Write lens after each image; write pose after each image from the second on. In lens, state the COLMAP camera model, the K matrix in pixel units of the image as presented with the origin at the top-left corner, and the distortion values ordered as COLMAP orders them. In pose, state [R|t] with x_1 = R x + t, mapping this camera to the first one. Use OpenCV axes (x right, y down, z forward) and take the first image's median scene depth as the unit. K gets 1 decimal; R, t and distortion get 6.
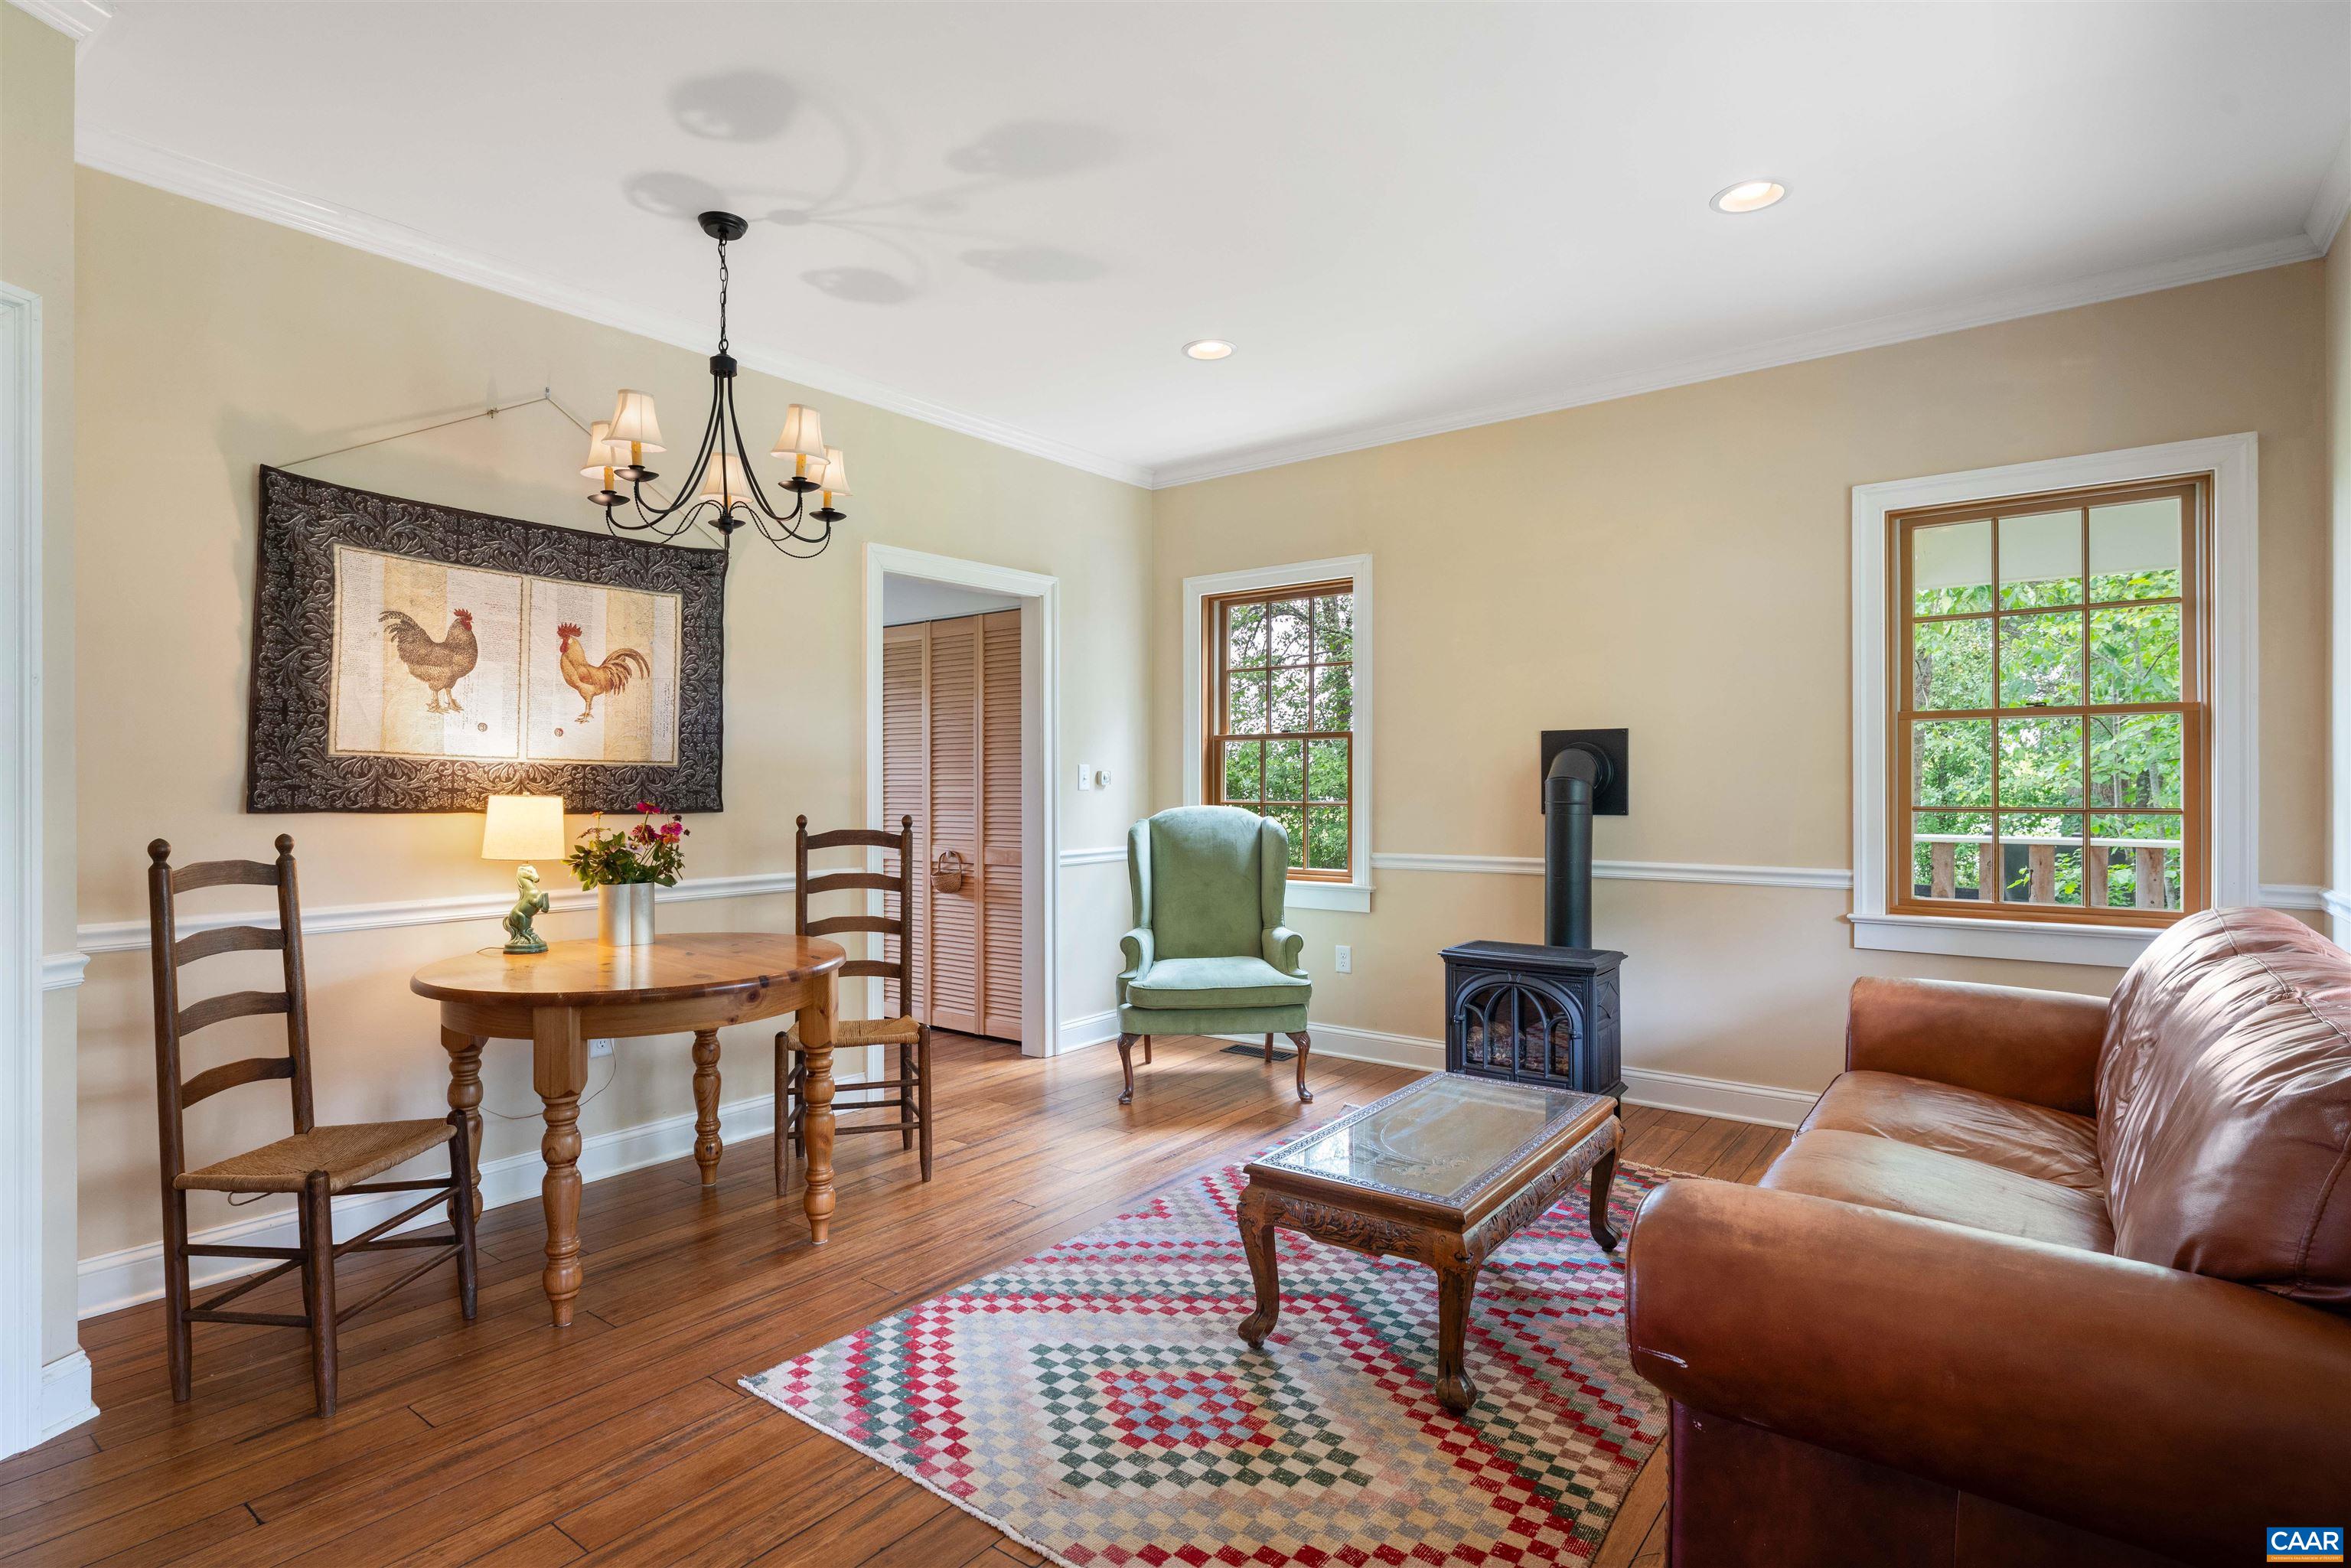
lens RADIAL K [[1167.9, 0, 1157.5], [0, 1167.9, 779.4], [0, 0, 1]] dist [-0.000412, -0.001239]
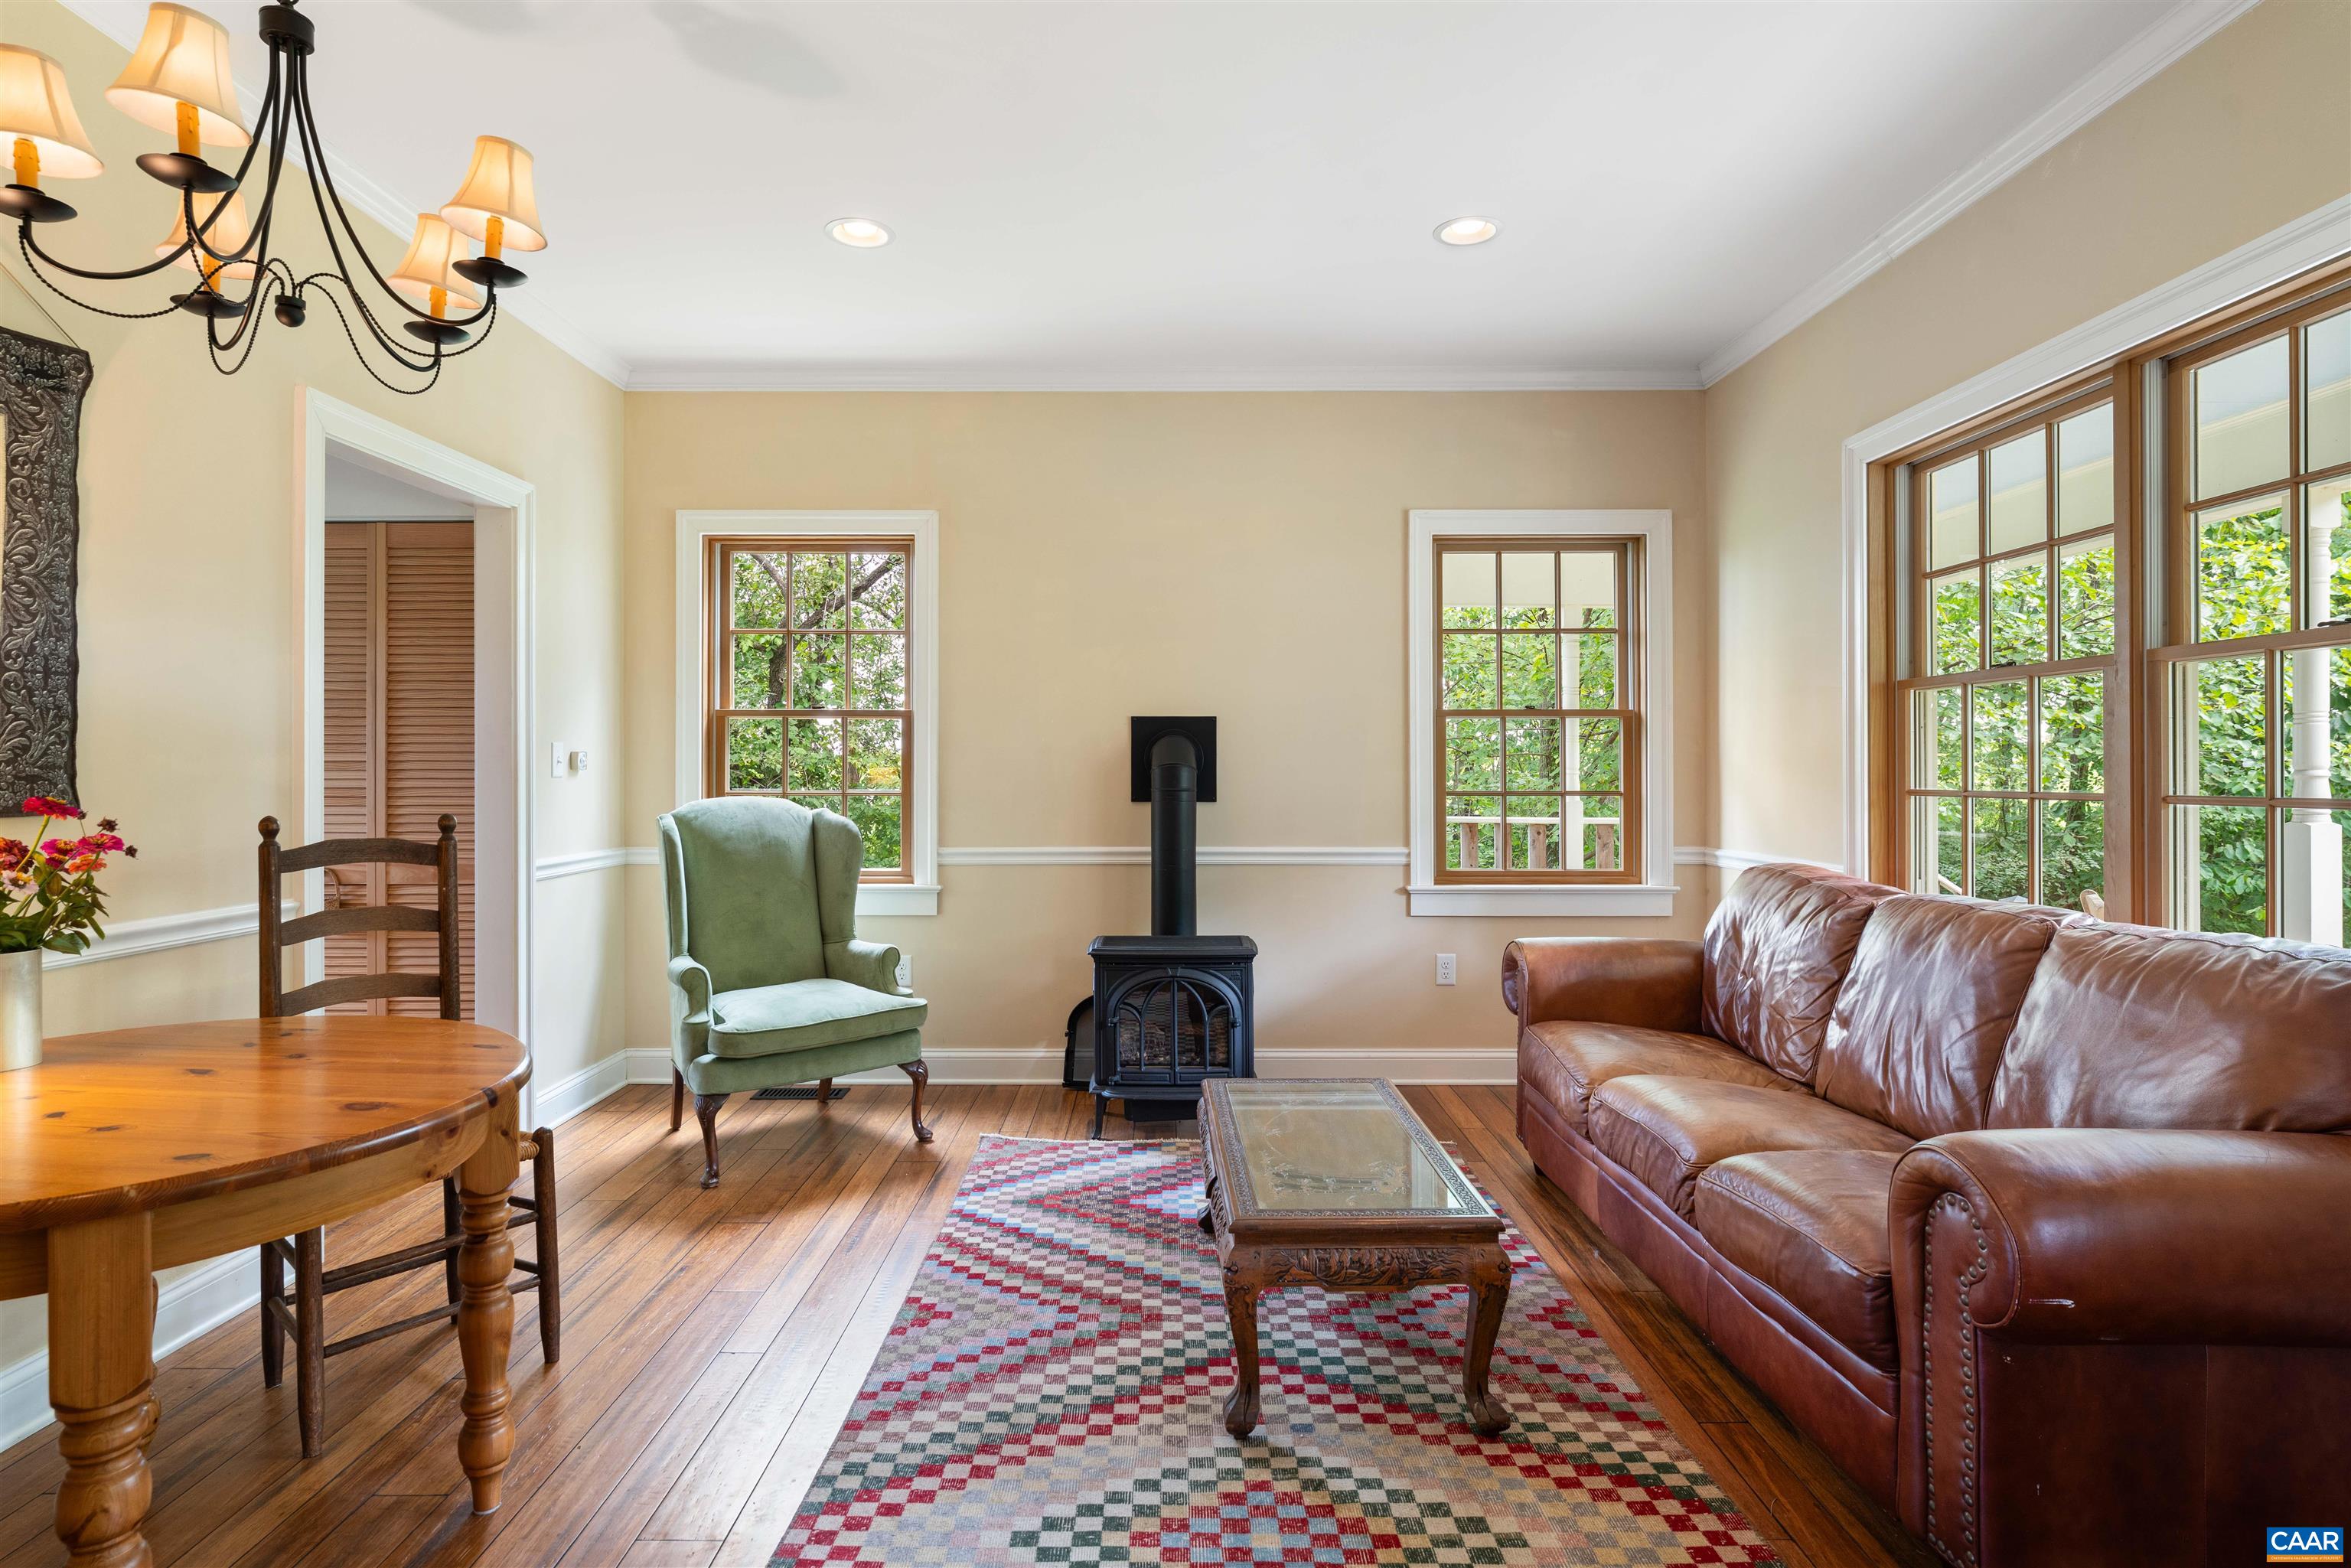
lens RADIAL K [[1206.3, 0, 1160.1], [0, 1206.3, 765.8], [0, 0, 1]] dist [-0.002341, -0.000385]
pose [[0.792464, 0.006425, 0.609885, -0.402654], [-0.005235, 0.999979, -0.003732, 0.005292], [-0.609896, -0.000235, 0.792481, 0.284319]]
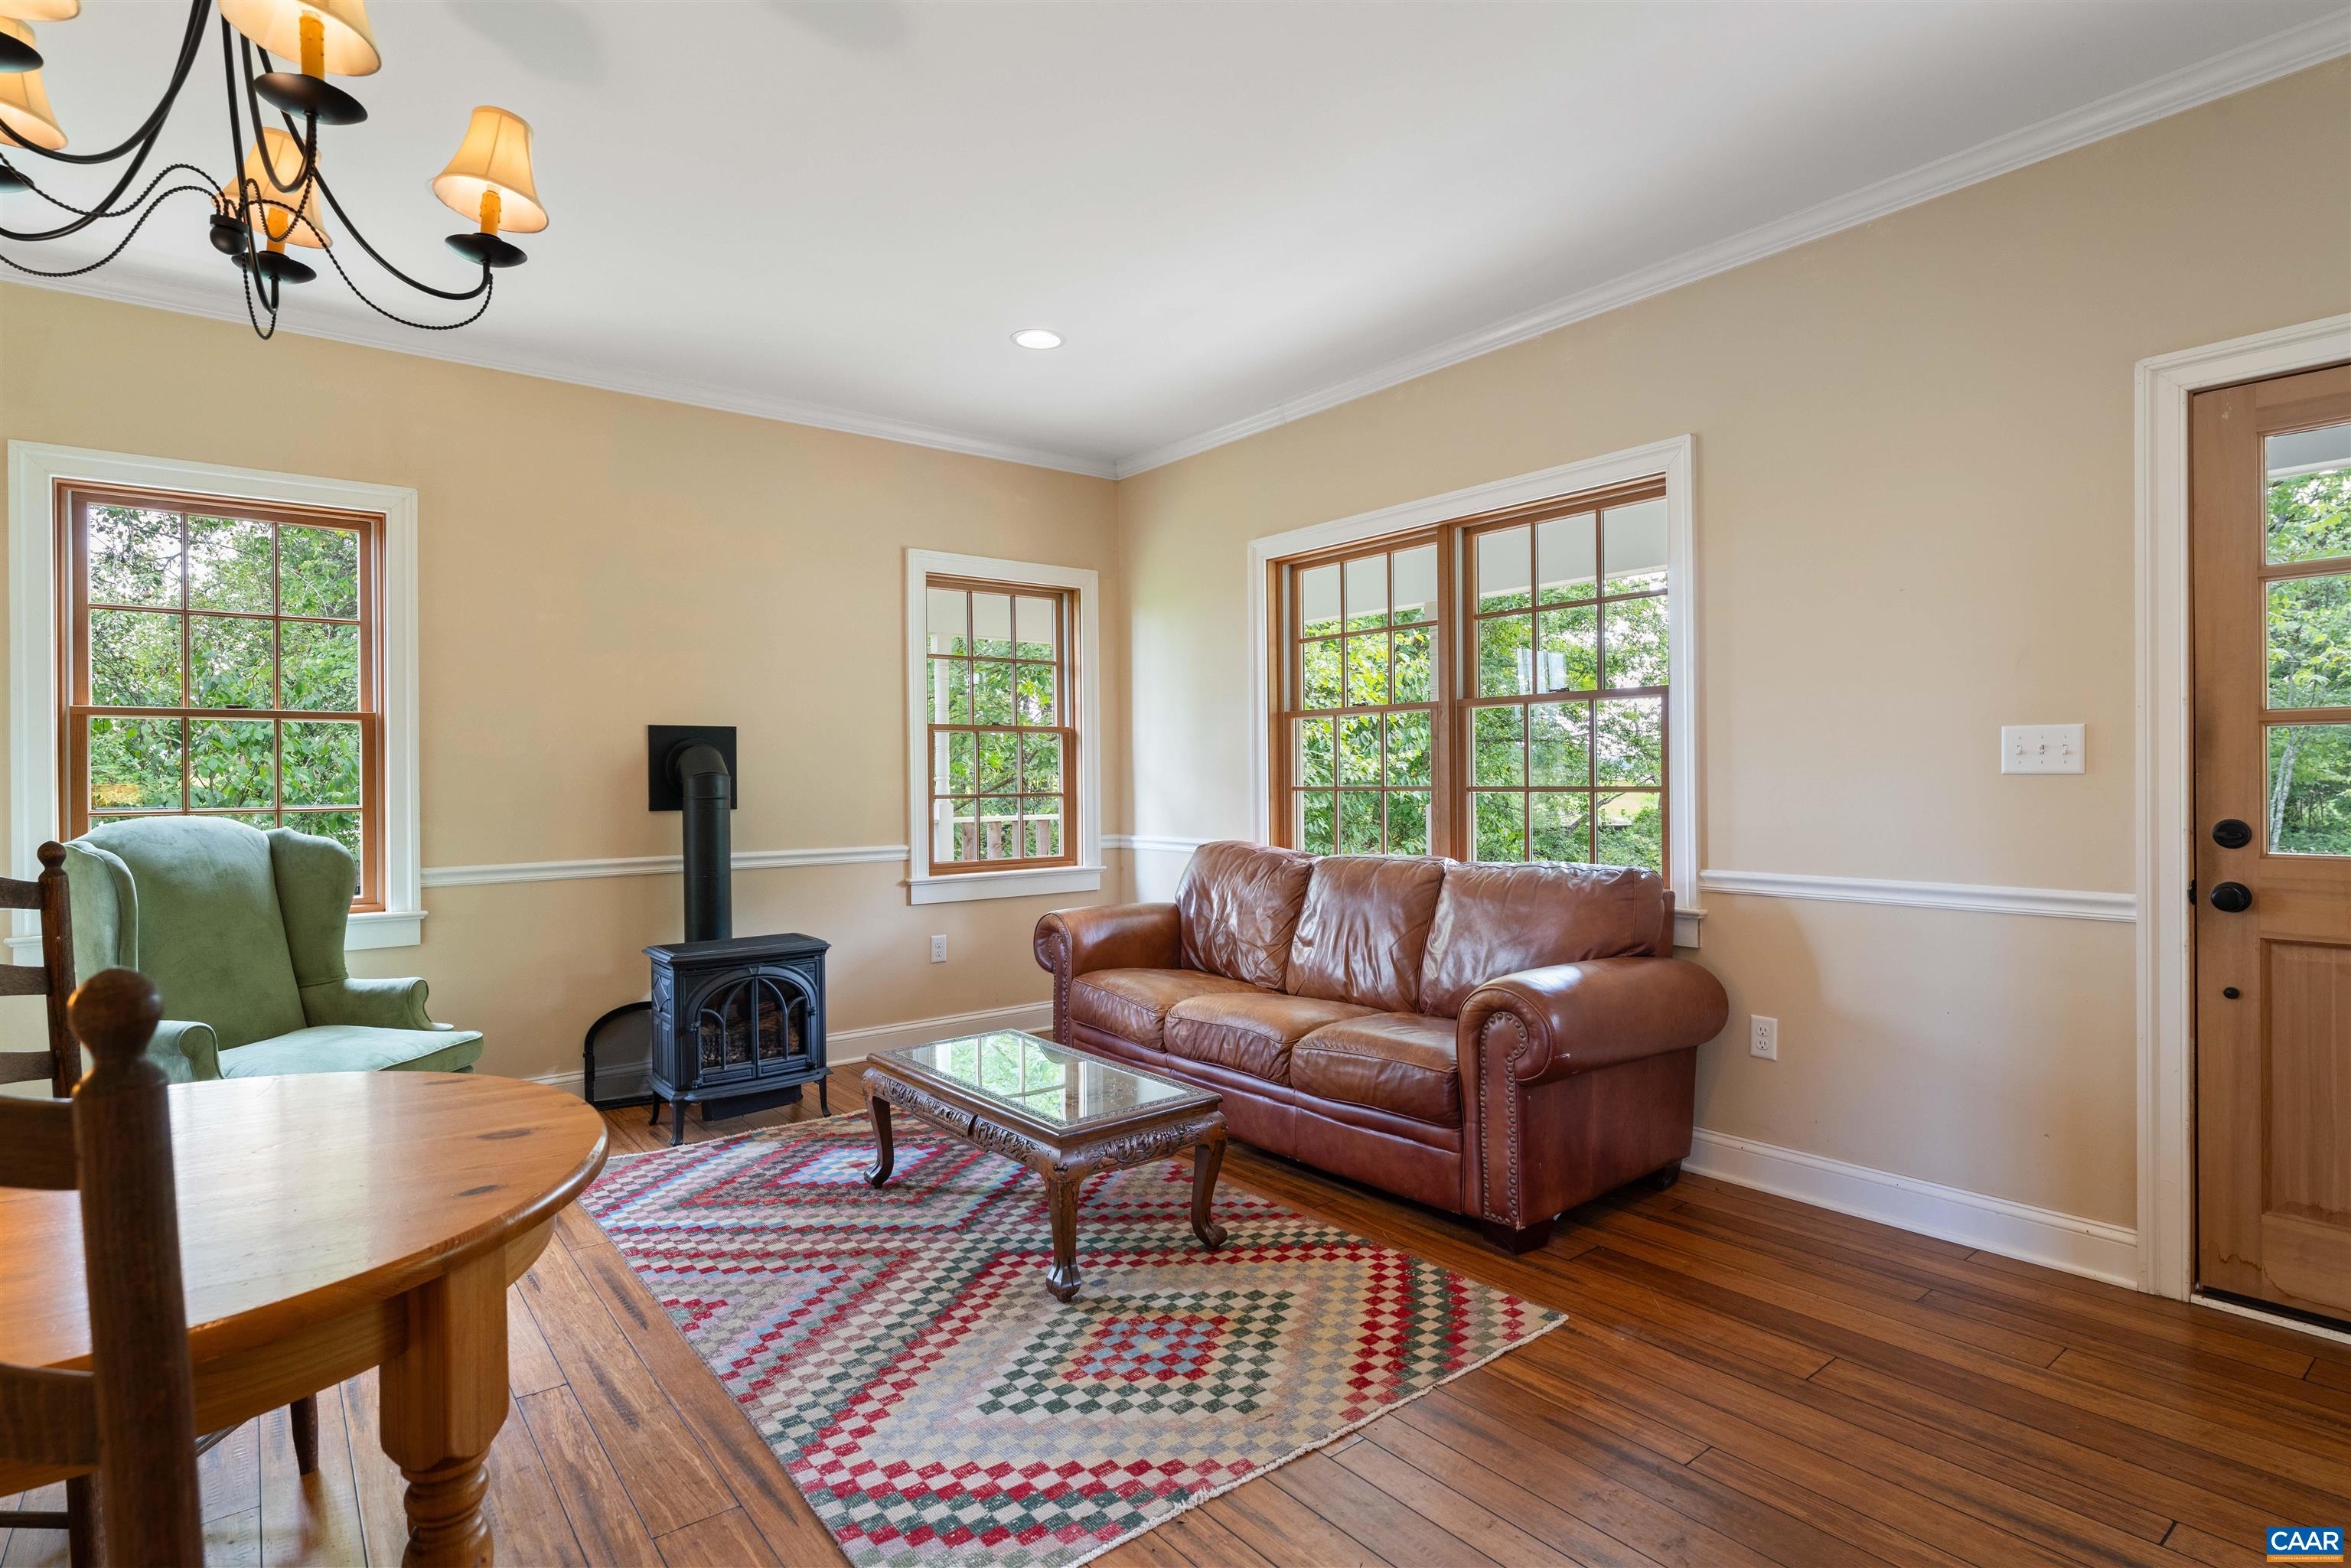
lens RADIAL K [[1167.9, 0, 1157.5], [0, 1167.9, 779.4], [0, 0, 1]] dist [-0.000412, -0.001239]
pose [[0.253249, -0.002252, 0.967399, -0.754677], [0.005335, 0.999985, 0.000931, 0.007284], [-0.967386, 0.004925, 0.253257, 0.526898]]
